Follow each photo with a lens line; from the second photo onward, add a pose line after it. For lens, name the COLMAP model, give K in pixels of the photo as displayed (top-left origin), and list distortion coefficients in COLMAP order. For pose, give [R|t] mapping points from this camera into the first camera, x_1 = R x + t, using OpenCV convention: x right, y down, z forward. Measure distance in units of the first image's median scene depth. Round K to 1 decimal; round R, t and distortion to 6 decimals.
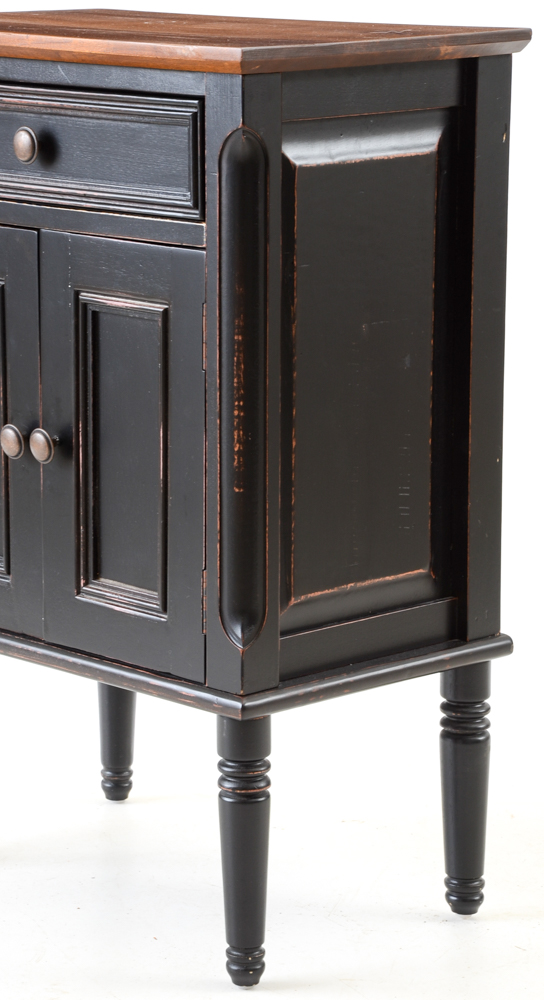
lens RADIAL K [[3201.4, 0, 272.3], [0, 3201.4, 467.2], [0, 0, 1]] dist [1.129739, 1.245784]
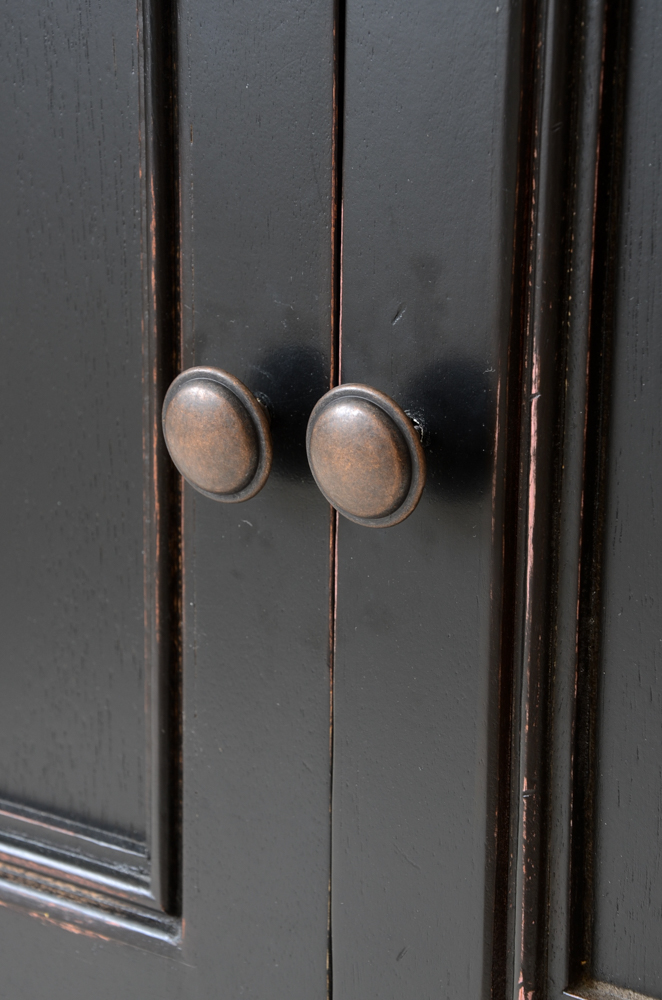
lens RADIAL K [[2895.1, 0, 331.0], [0, 2895.1, 500.0], [0, 0, 1]] dist [0.945714, 0.067769]
pose [[0.993122, -0.016383, 0.115934, -0.100871], [0.008992, 0.997910, 0.063994, -0.017633], [-0.116740, -0.062511, 0.991193, 0.788937]]
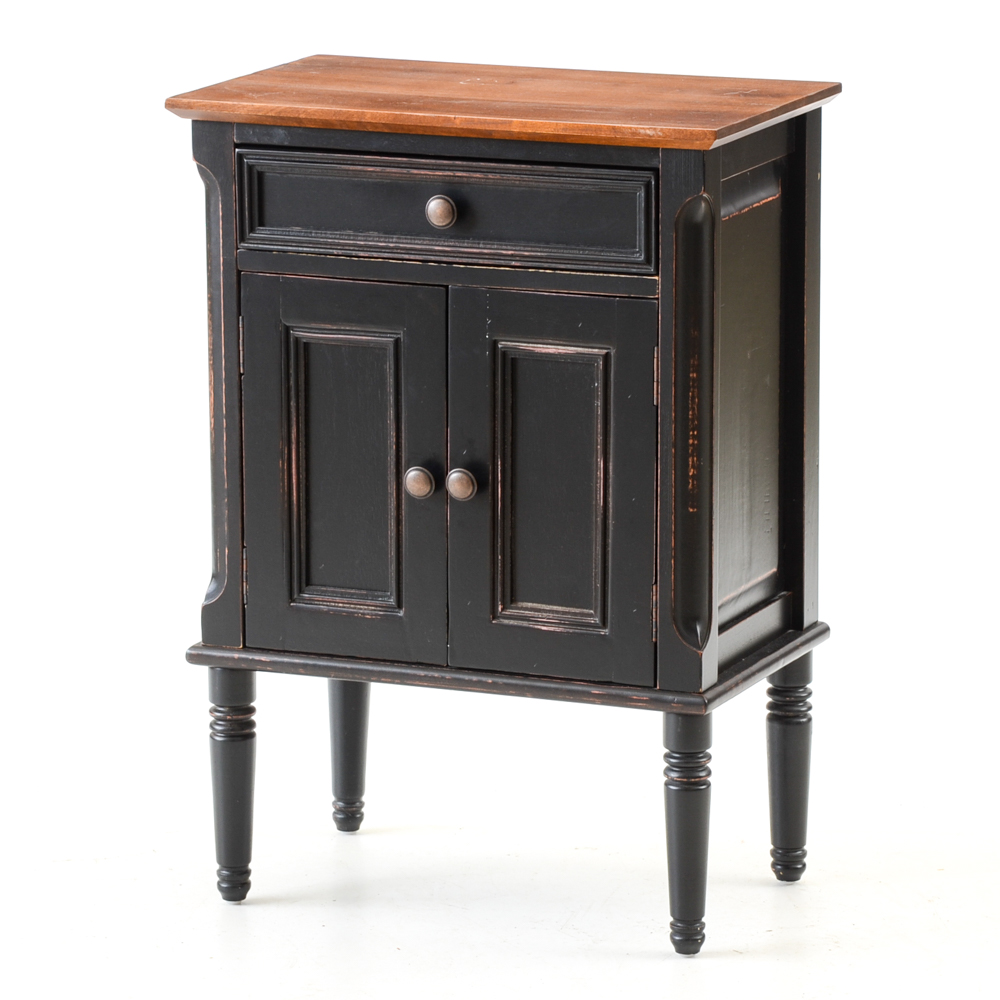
lens RADIAL K [[5843.9, 0, 499.9], [0, 5843.9, 431.9], [0, 0, 1]] dist [-0.024696, 164.178490]
pose [[0.920110, -0.076086, 0.384199, -0.820819], [0.073607, 0.997062, 0.021178, -0.065565], [-0.384681, 0.008793, 0.923008, -0.824777]]
